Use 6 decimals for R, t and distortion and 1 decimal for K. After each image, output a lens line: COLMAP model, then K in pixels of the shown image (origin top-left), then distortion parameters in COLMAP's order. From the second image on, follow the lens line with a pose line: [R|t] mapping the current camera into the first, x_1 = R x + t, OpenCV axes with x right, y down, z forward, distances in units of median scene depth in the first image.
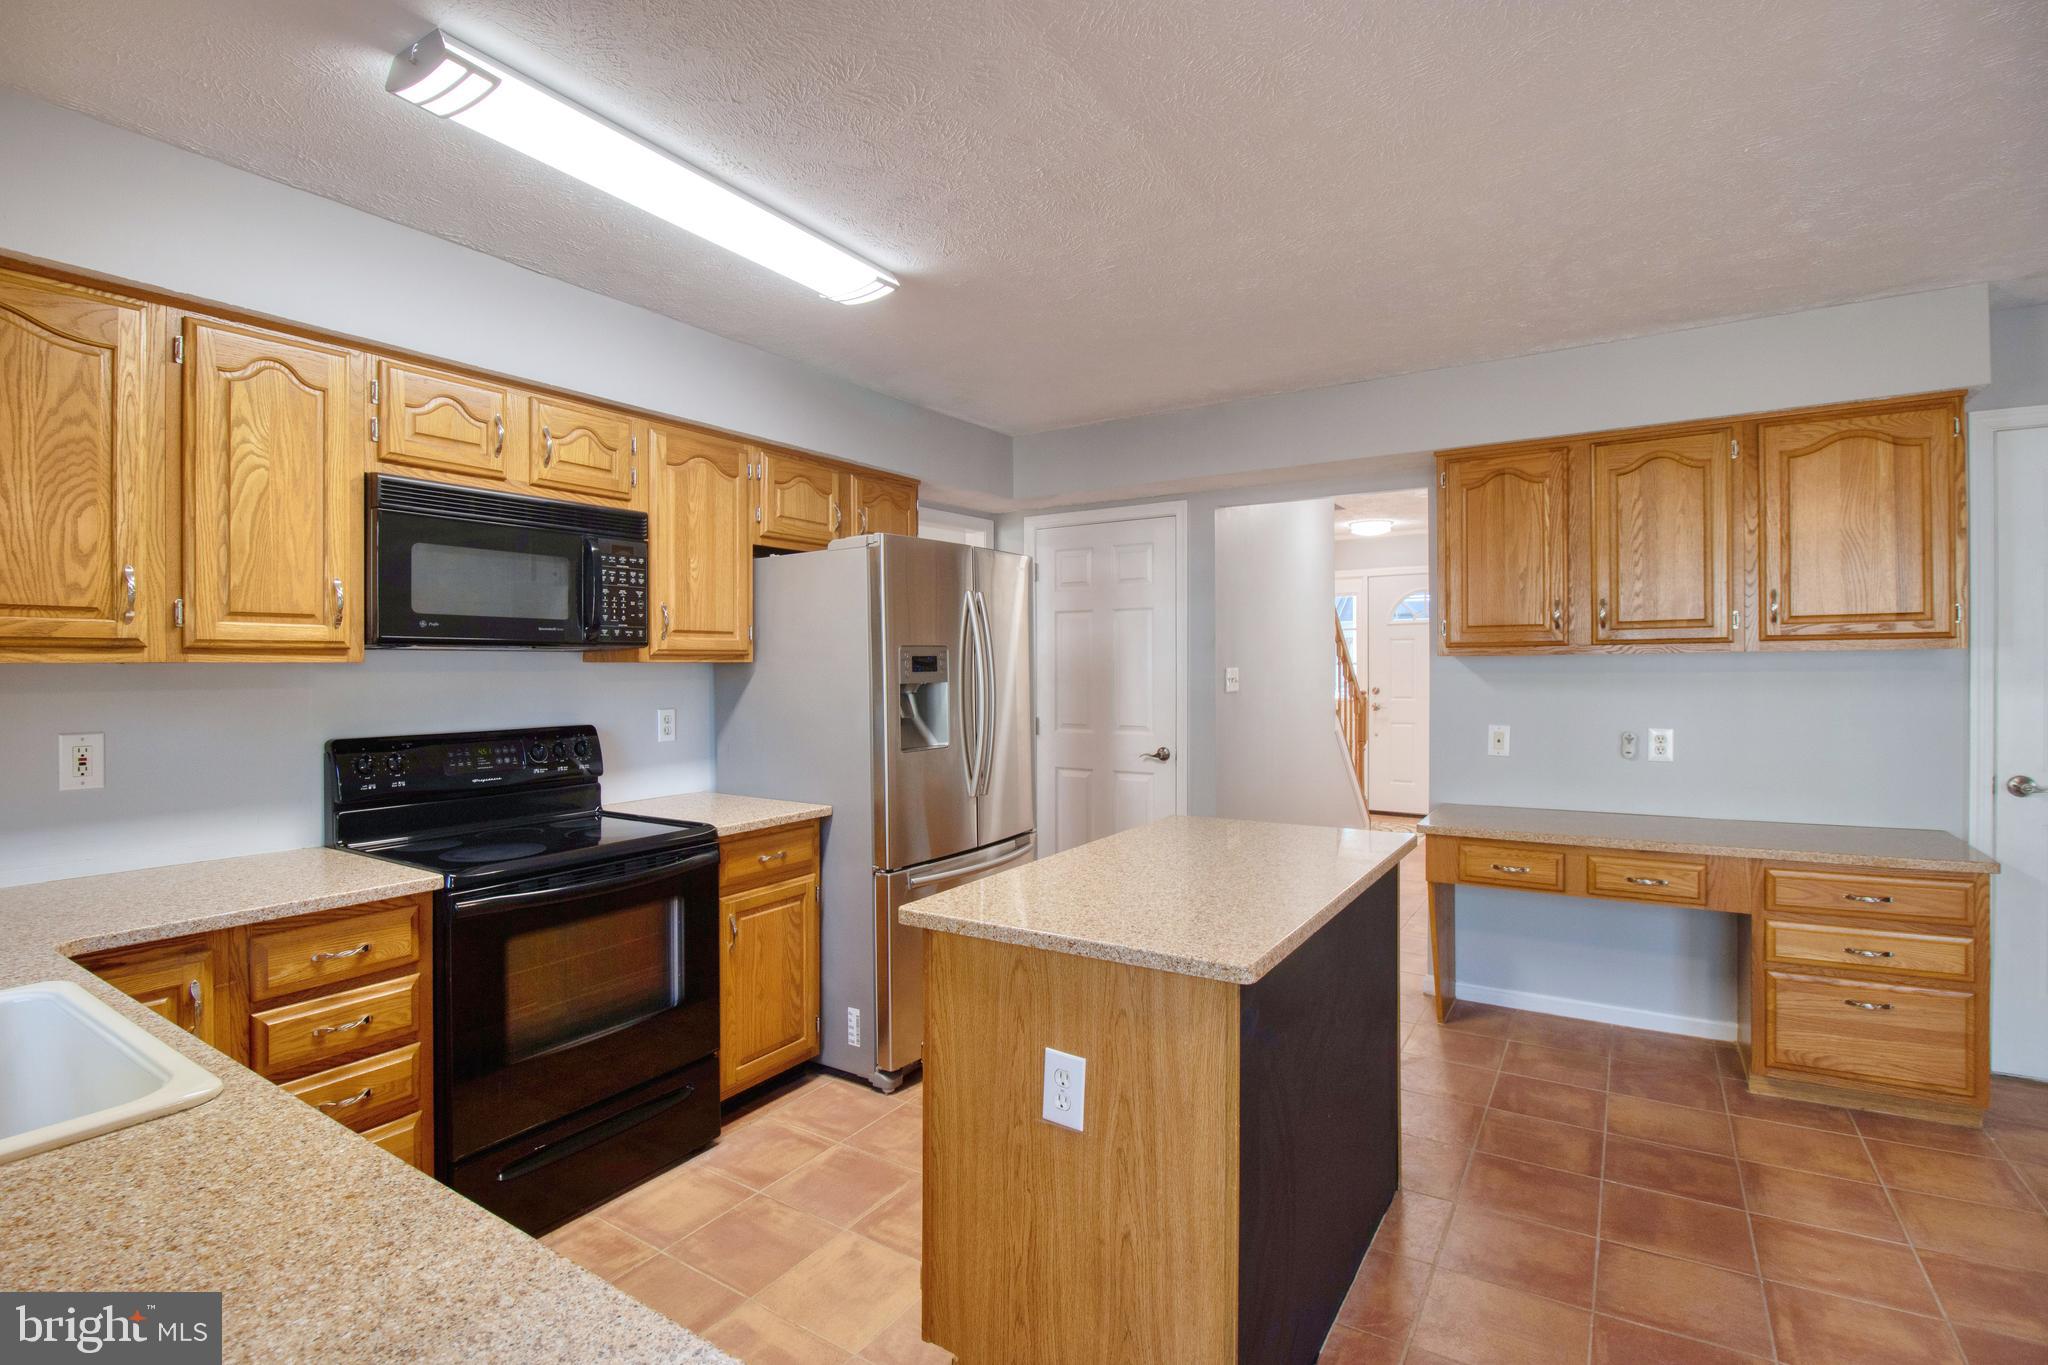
lens RADIAL K [[971.1, 0, 991.1], [0, 971.1, 670.5], [0, 0, 1]] dist [0.002644, -0.009482]
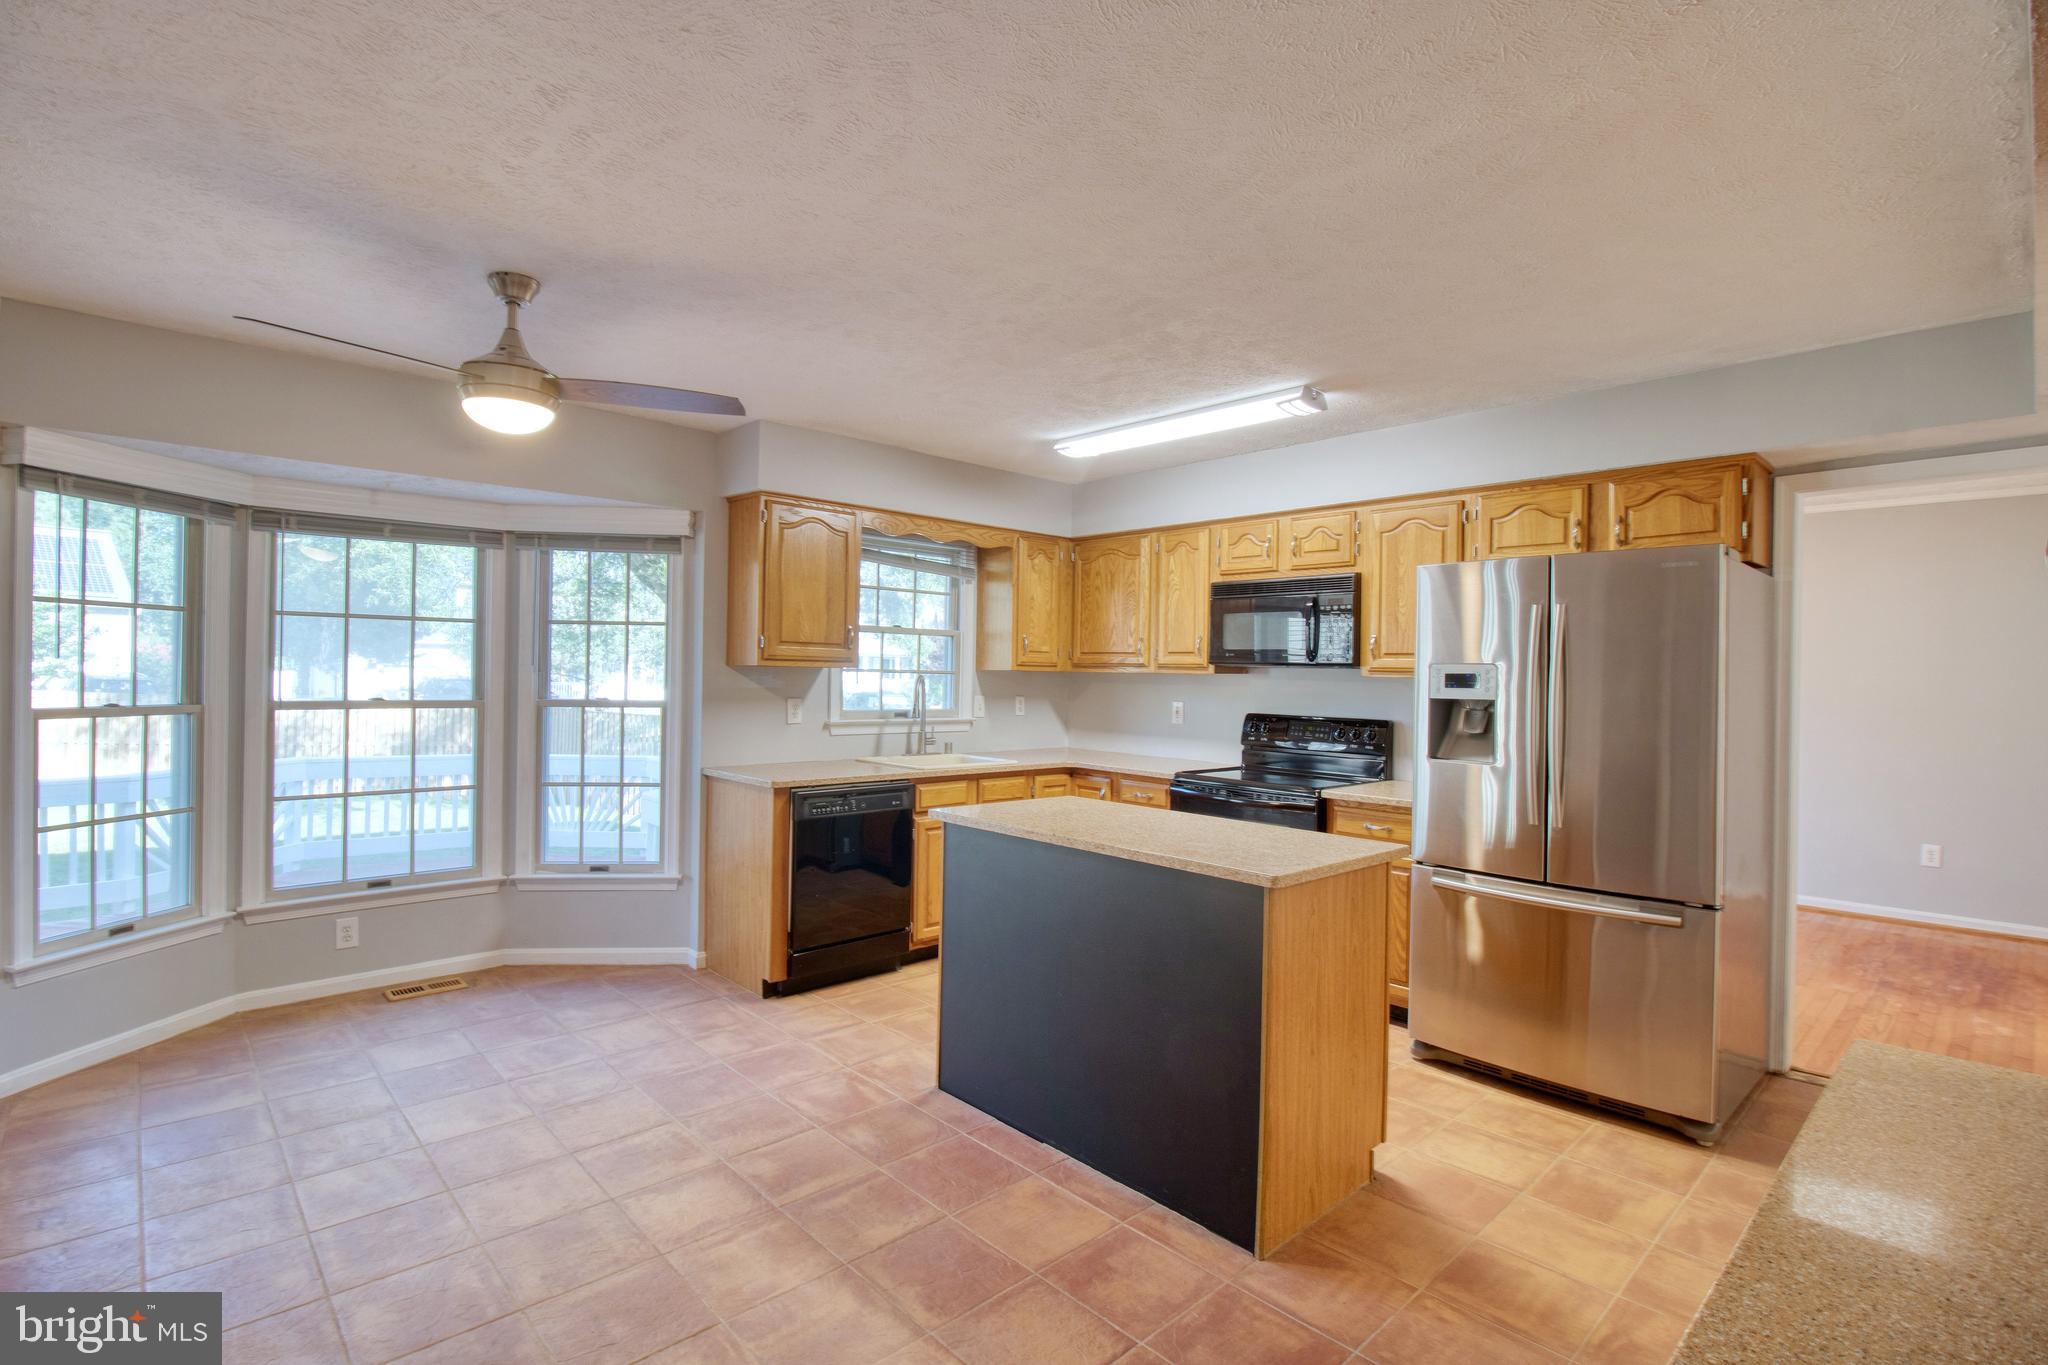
lens RADIAL K [[971.1, 0, 991.1], [0, 971.1, 670.5], [0, 0, 1]] dist [0.002644, -0.009482]
pose [[-0.247551, -0.000439, -0.968875, 1.395674], [-0.021356, 0.999759, 0.005004, -0.015431], [0.968639, 0.021930, -0.247501, 0.994738]]
